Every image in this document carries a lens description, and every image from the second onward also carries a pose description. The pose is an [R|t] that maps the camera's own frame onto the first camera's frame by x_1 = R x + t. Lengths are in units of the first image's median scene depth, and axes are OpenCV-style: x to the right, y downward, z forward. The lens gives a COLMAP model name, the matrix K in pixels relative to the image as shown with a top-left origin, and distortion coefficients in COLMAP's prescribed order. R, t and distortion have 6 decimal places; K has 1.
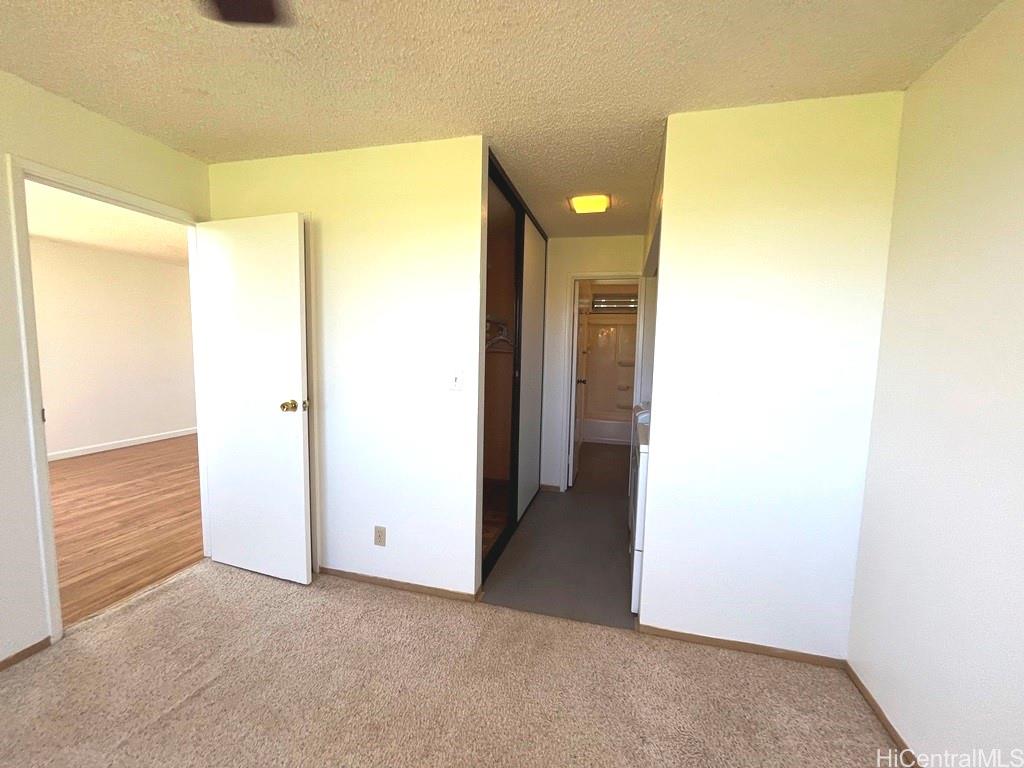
lens RADIAL K [[415.1, 0, 511.7], [0, 415.1, 385.9], [0, 0, 1]] dist [-0.003866, -0.000273]
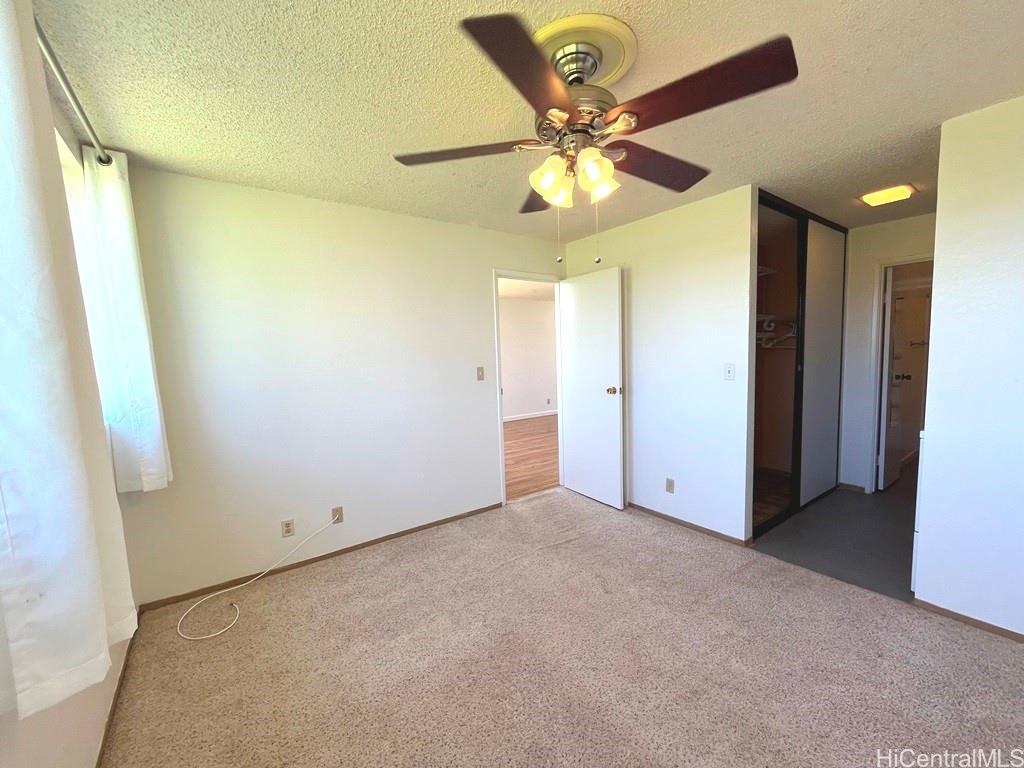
lens RADIAL K [[415.1, 0, 514.9], [0, 415.1, 387.0], [0, 0, 1]] dist [-0.003866, -0.000273]
pose [[0.778068, 0.006945, -0.628142, 0.154516], [-0.009312, 0.999957, -0.000479, 0.038028], [0.628112, 0.006222, 0.778098, -0.426685]]
